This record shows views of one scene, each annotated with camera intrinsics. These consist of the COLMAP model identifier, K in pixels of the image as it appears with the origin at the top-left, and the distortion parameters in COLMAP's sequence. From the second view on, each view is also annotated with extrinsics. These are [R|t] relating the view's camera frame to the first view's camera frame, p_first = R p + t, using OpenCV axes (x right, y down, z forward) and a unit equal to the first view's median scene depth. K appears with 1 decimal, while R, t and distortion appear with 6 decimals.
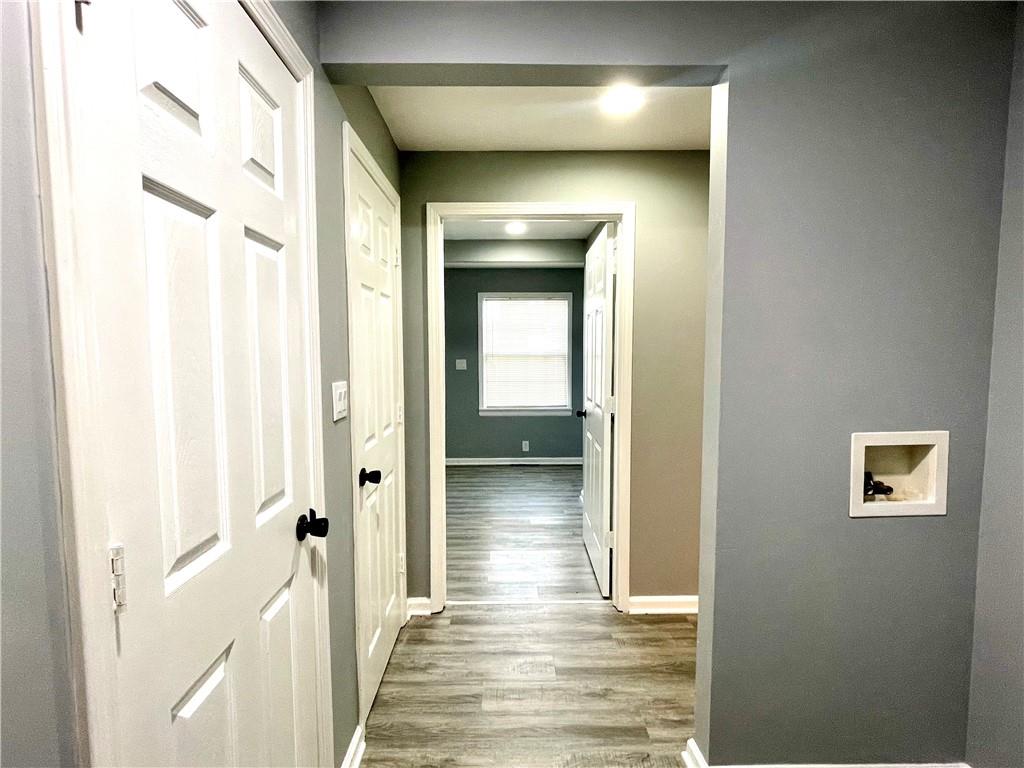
lens RADIAL K [[518.2, 0, 509.6], [0, 518.2, 389.1], [0, 0, 1]] dist [-0.002785, -0.000670]
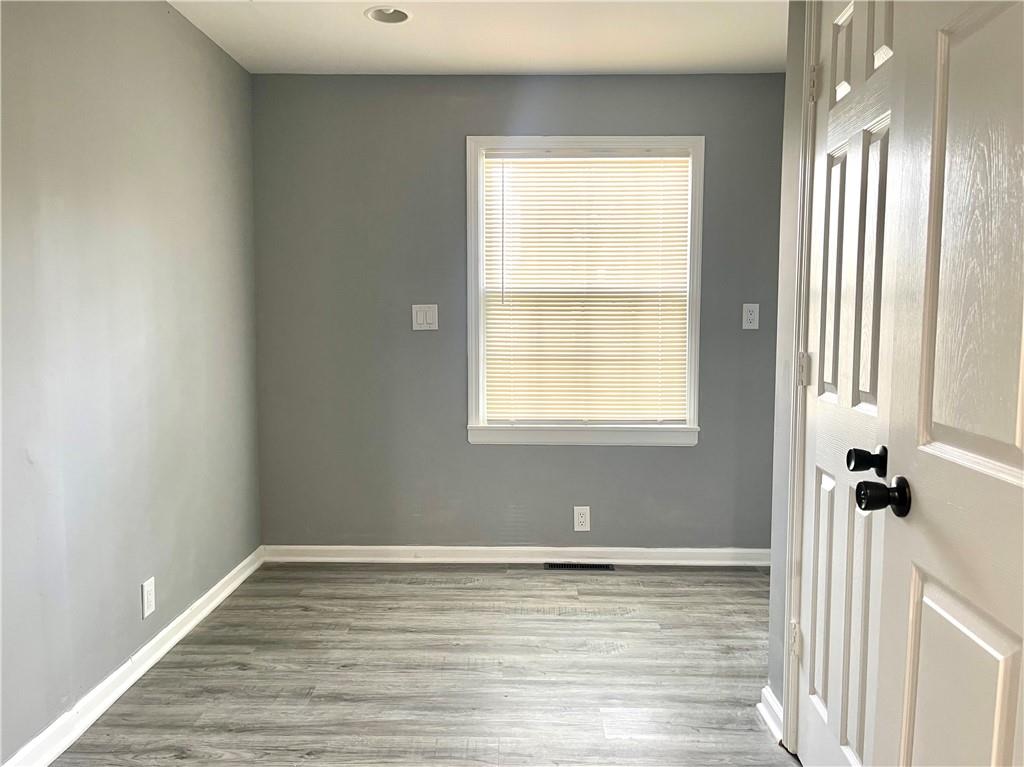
lens RADIAL K [[751.1, 0, 512.0], [0, 751.1, 383.5], [0, 0, 1]] dist [0.000065, -0.000421]
pose [[0.999442, 0.009186, -0.032103, -0.013336], [-0.008968, 0.999936, 0.006940, 0.000342], [0.032164, -0.006648, 0.999460, 0.951871]]
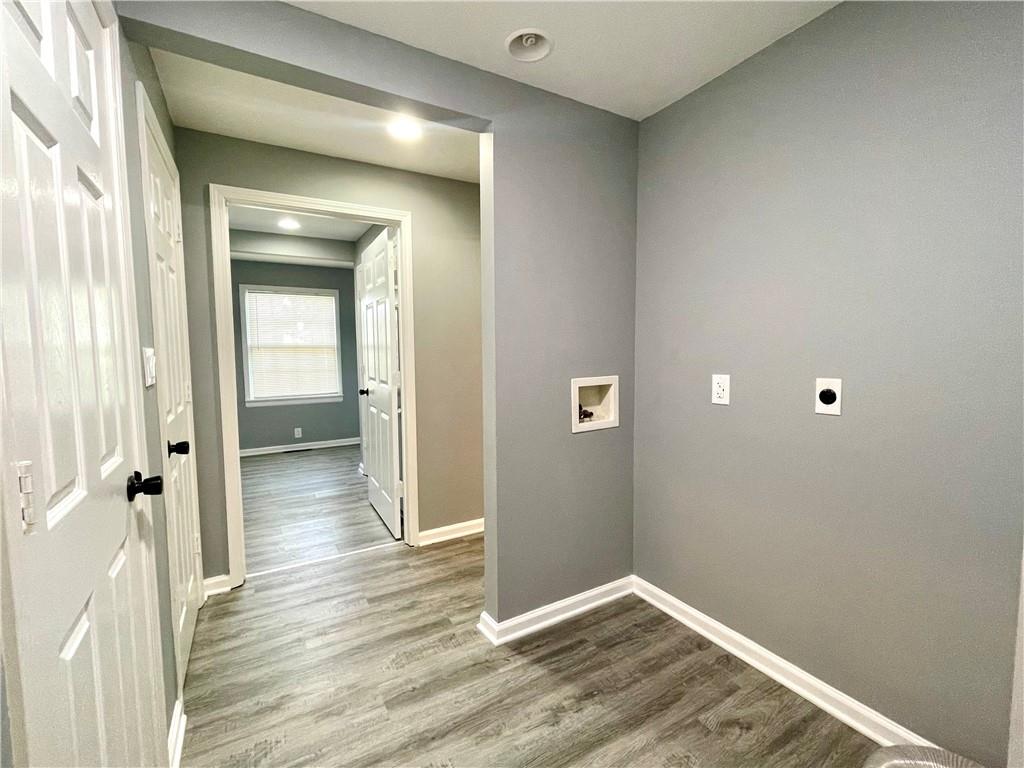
lens RADIAL K [[452.5, 0, 512.0], [0, 452.5, 384.0], [0, 0, 1]] dist [0.001456, -0.000413]
pose [[0.866352, -0.041751, 0.497686, -0.108221], [0.044001, 0.999005, 0.007213, 0.053325], [-0.497492, 0.015650, 0.867327, -0.056378]]
